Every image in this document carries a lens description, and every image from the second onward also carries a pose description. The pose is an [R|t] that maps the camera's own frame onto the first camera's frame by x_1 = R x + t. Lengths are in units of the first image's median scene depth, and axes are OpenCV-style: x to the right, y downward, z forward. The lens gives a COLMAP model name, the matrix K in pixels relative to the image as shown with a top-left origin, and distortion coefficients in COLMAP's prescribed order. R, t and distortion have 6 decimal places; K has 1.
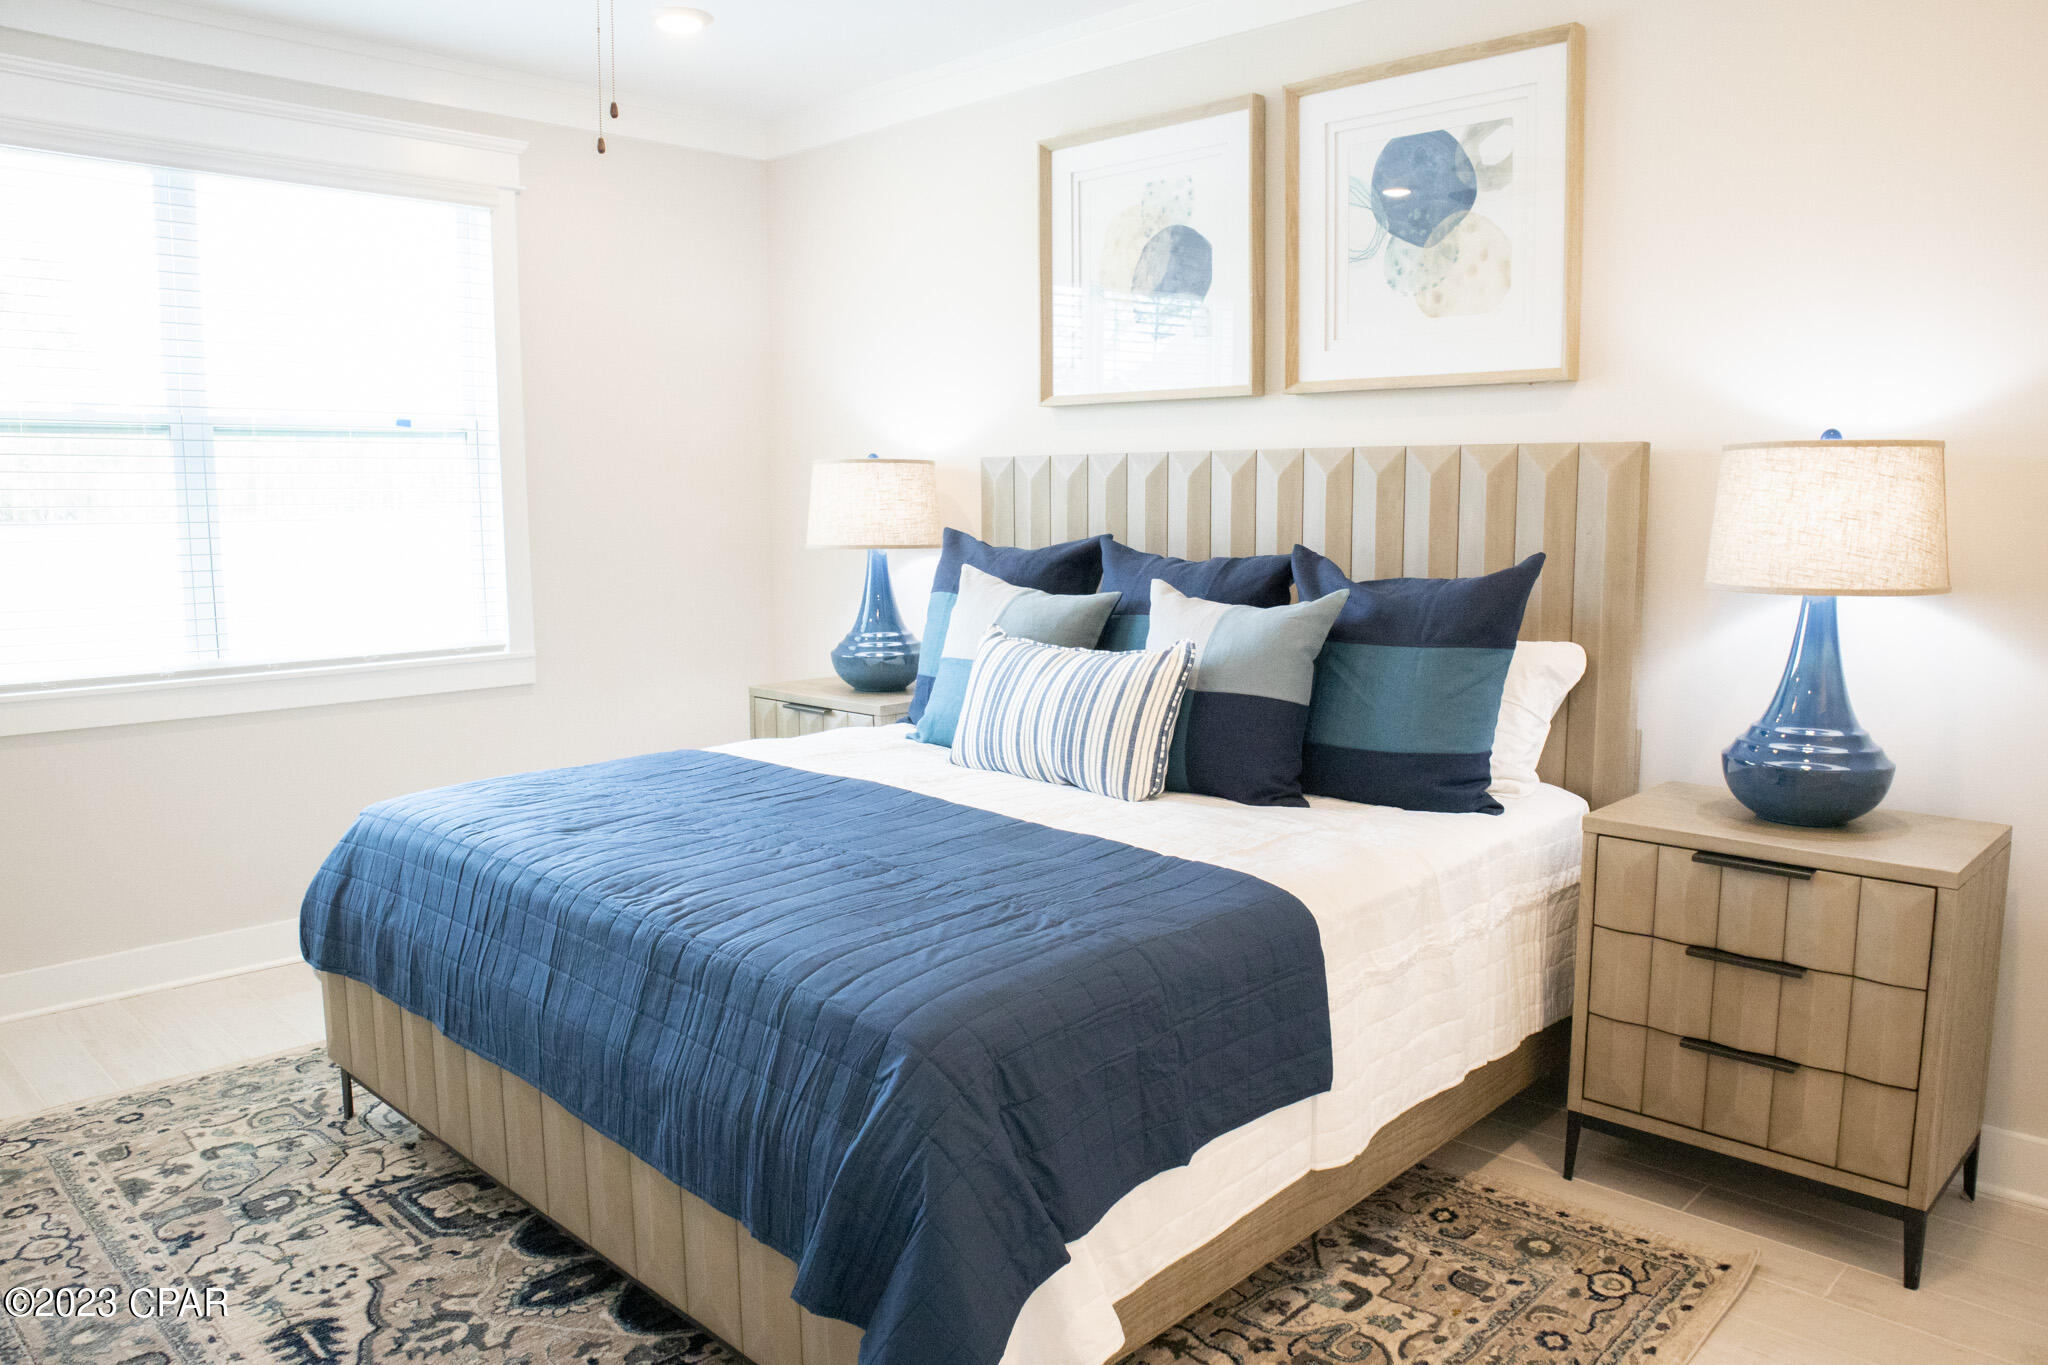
lens RADIAL K [[1481.0, 0, 1028.7], [0, 1481.0, 690.7], [0, 0, 1]] dist [-0.135762, 0.090393]
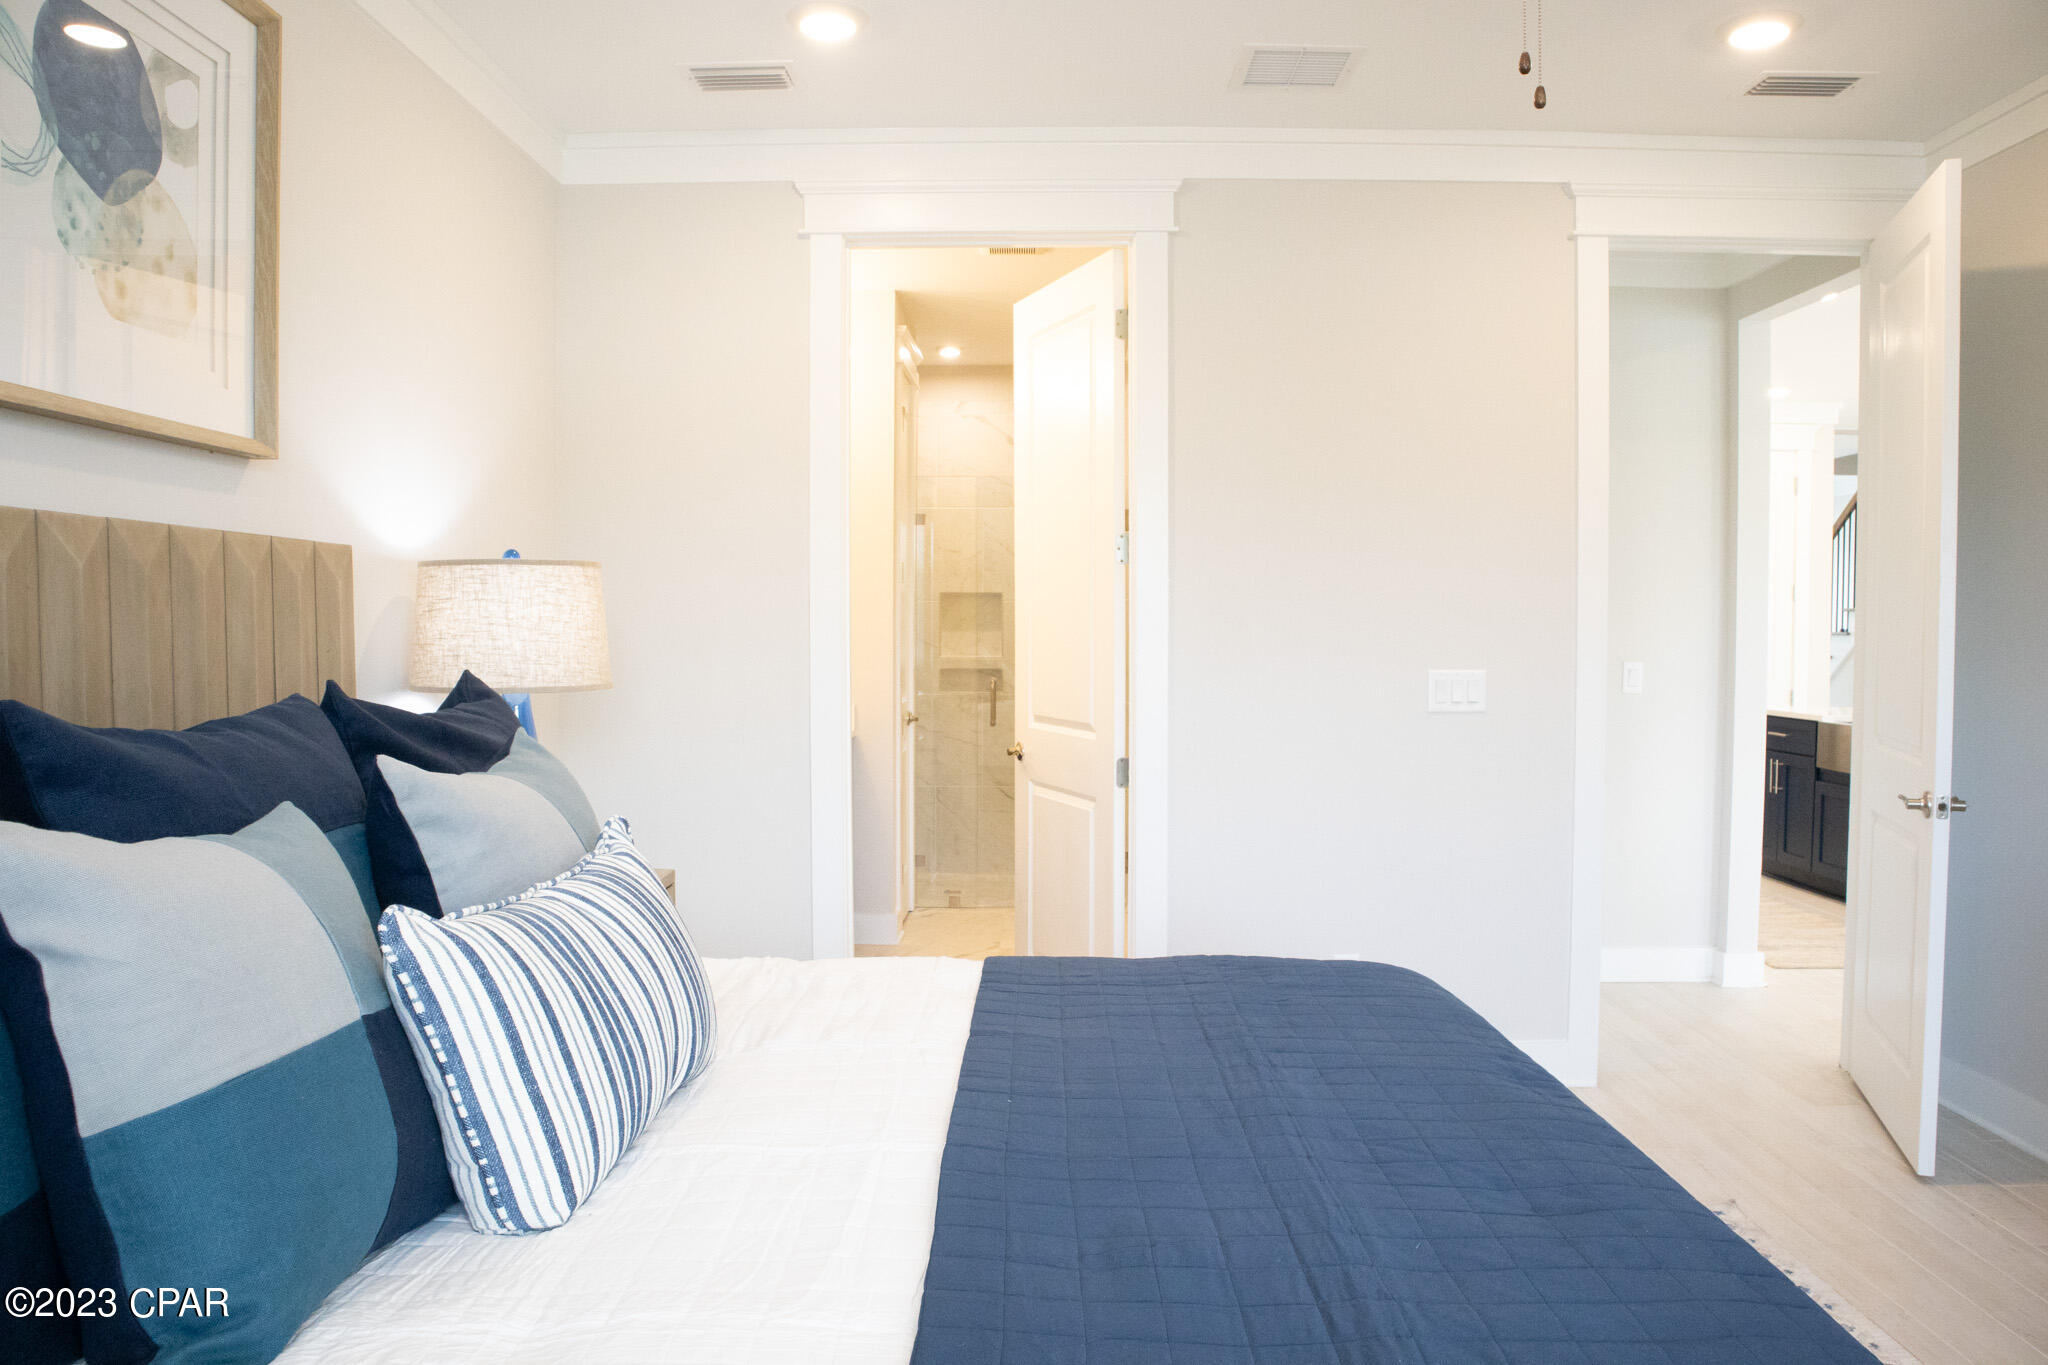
lens RADIAL K [[1431.6, 0, 1014.7], [0, 1431.6, 675.1], [0, 0, 1]] dist [-0.123533, 0.075972]
pose [[-0.663737, -0.050117, 0.746285, -0.437505], [0.058247, 0.991259, 0.118373, -0.148798], [-0.745695, 0.122038, -0.655016, 1.113243]]
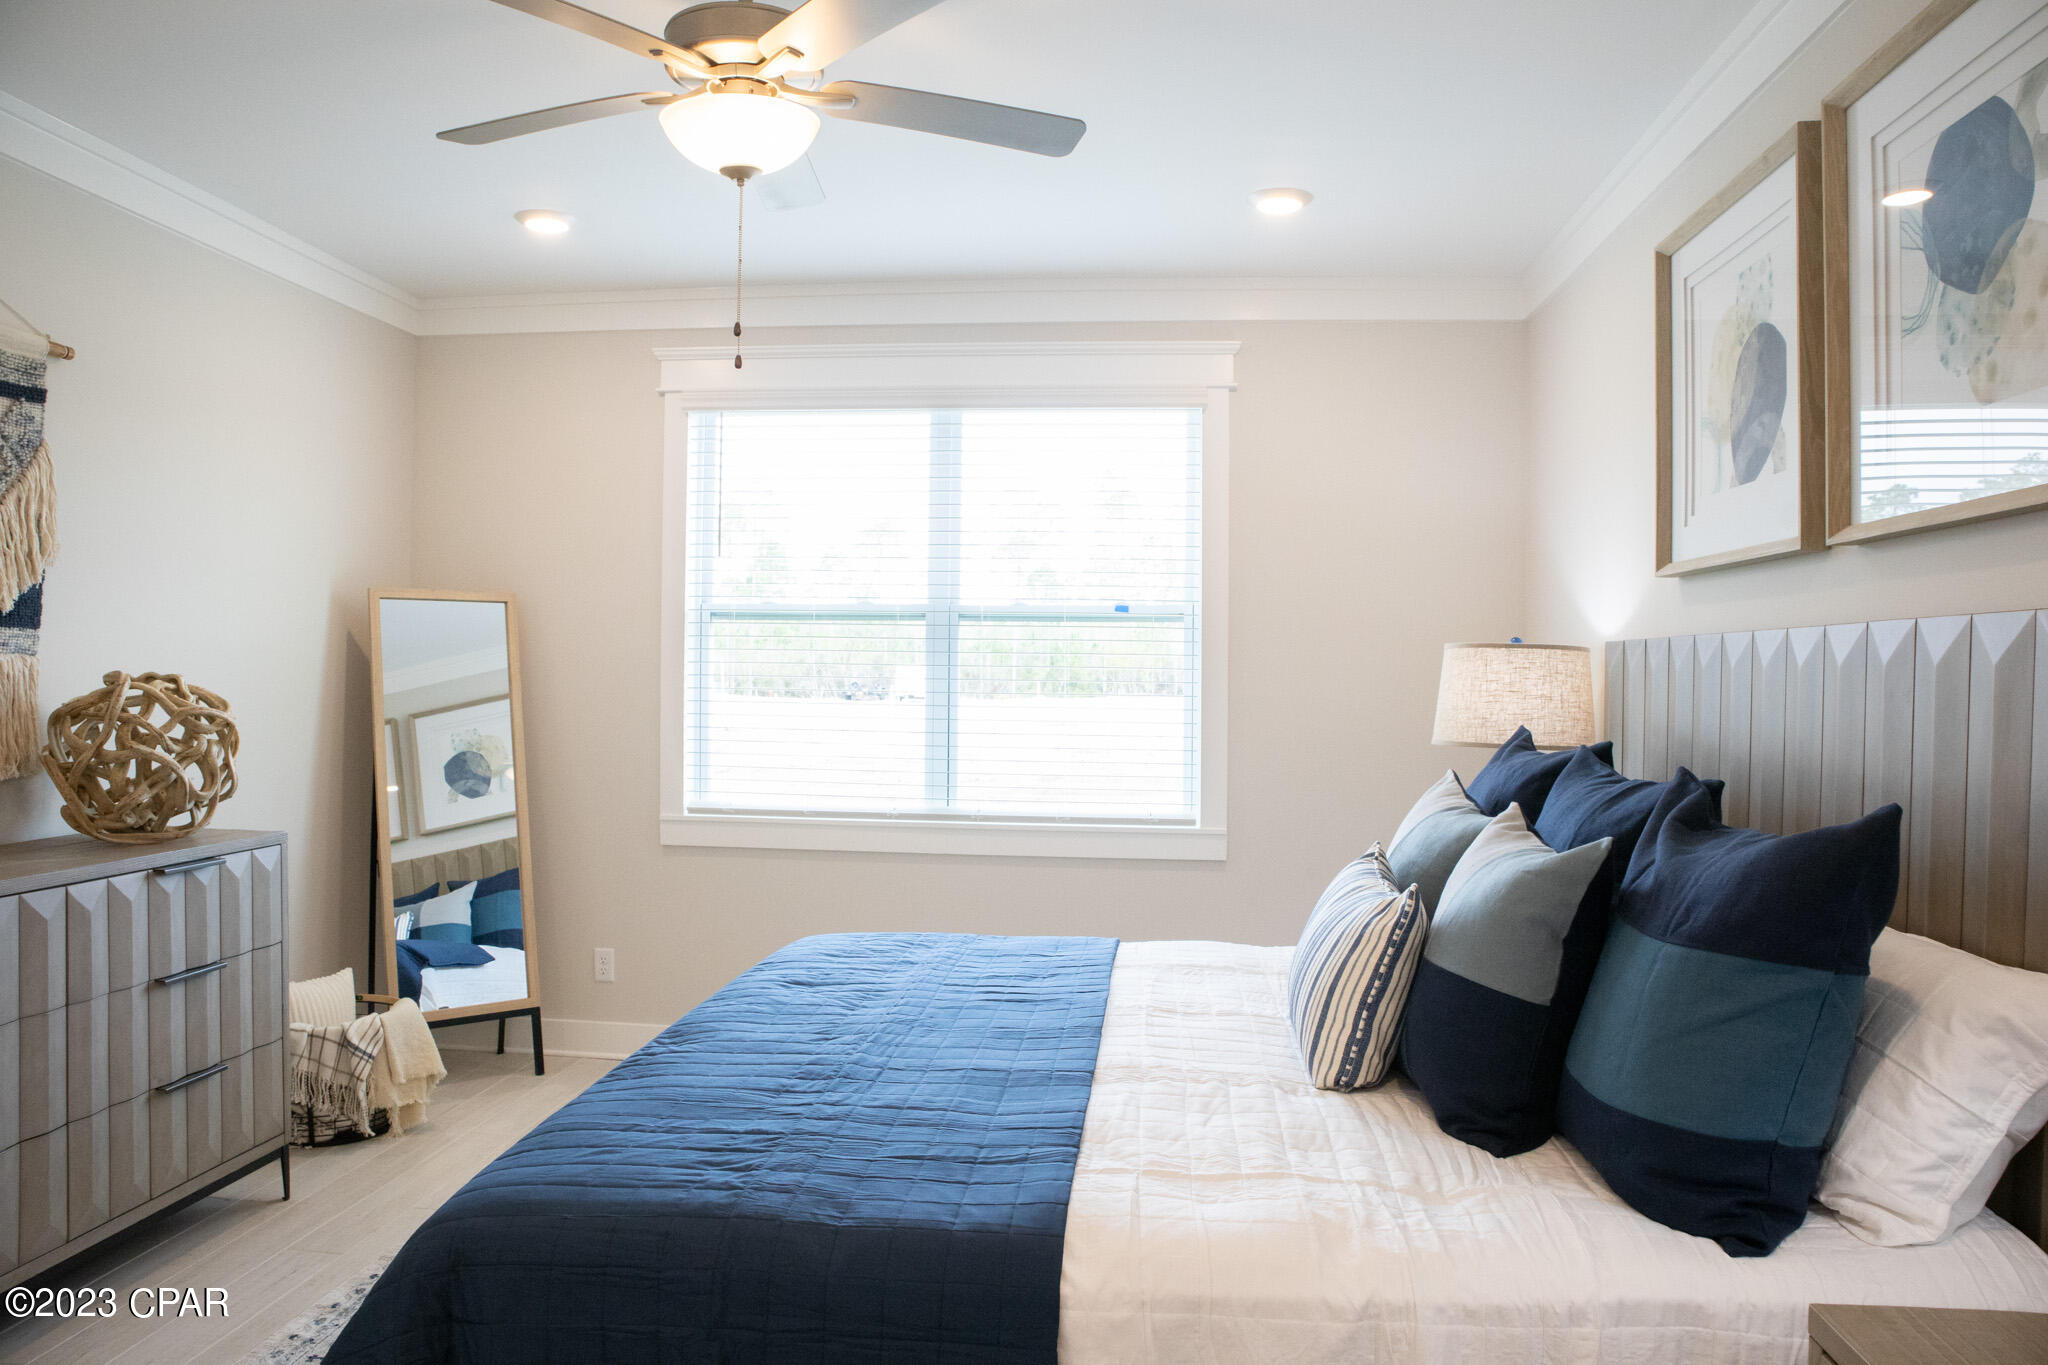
lens RADIAL K [[1431.6, 0, 1014.7], [0, 1431.6, 675.1], [0, 0, 1]] dist [-0.123533, 0.075972]
pose [[0.610221, 0.012297, -0.792136, 0.480120], [-0.117365, 0.990250, -0.075039, -0.055542], [0.783489, 0.138760, 0.605714, 0.355448]]
